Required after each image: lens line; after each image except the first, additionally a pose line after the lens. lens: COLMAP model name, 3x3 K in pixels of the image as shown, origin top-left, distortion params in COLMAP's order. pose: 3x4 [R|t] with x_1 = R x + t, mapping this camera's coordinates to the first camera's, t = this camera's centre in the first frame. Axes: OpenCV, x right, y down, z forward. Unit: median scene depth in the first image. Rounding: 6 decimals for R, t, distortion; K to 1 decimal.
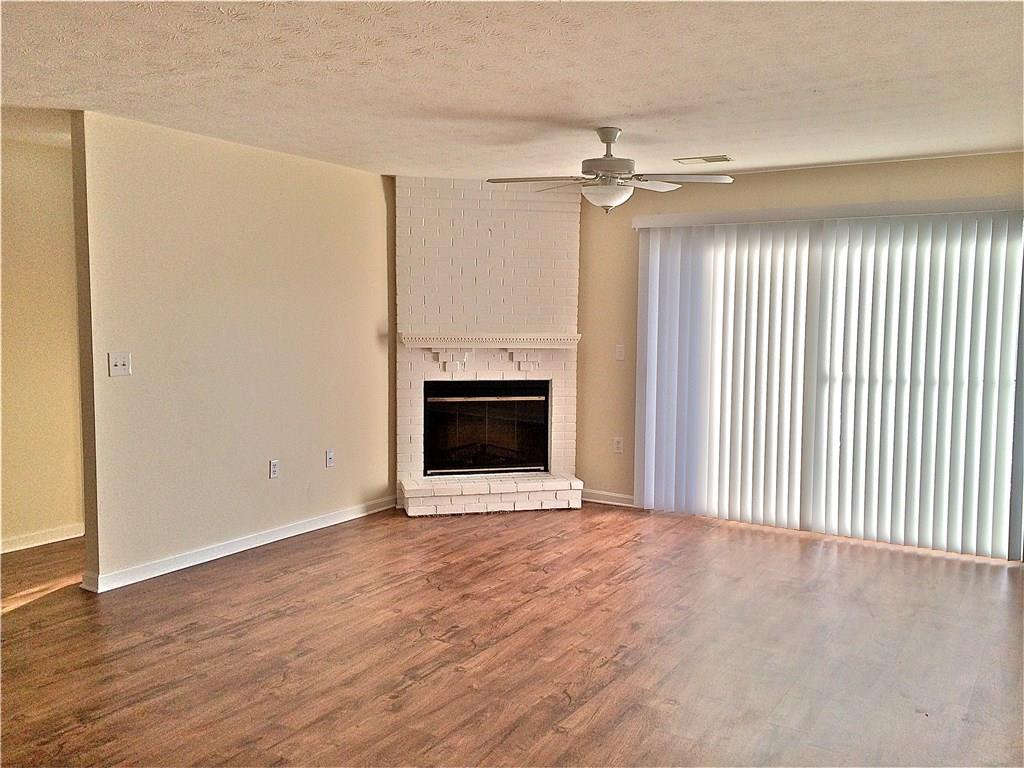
lens RADIAL K [[873.9, 0, 512.0], [0, 873.9, 384.0], [0, 0, 1]] dist [0.061643, -0.076876]
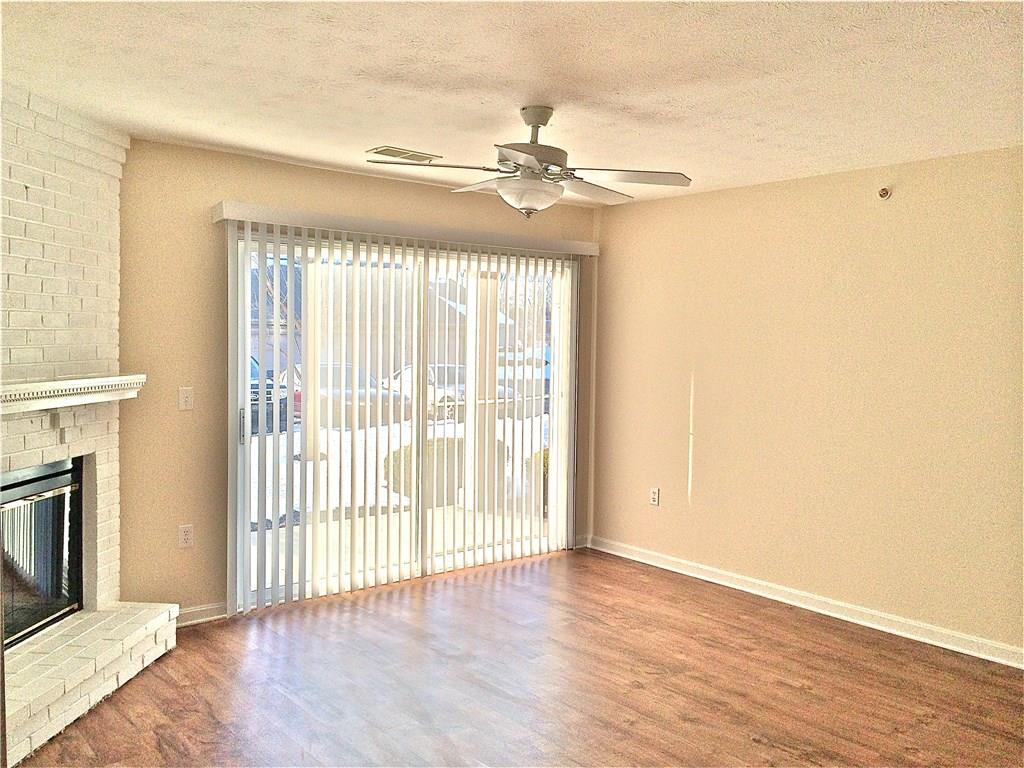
lens RADIAL K [[894.2, 0, 512.0], [0, 894.2, 384.0], [0, 0, 1]] dist [0.068498, -0.003325]
pose [[0.370910, -0.084498, 0.924817, -0.456524], [0.080507, 0.995029, 0.058624, -0.072515], [-0.925173, 0.052710, 0.375868, 0.534595]]
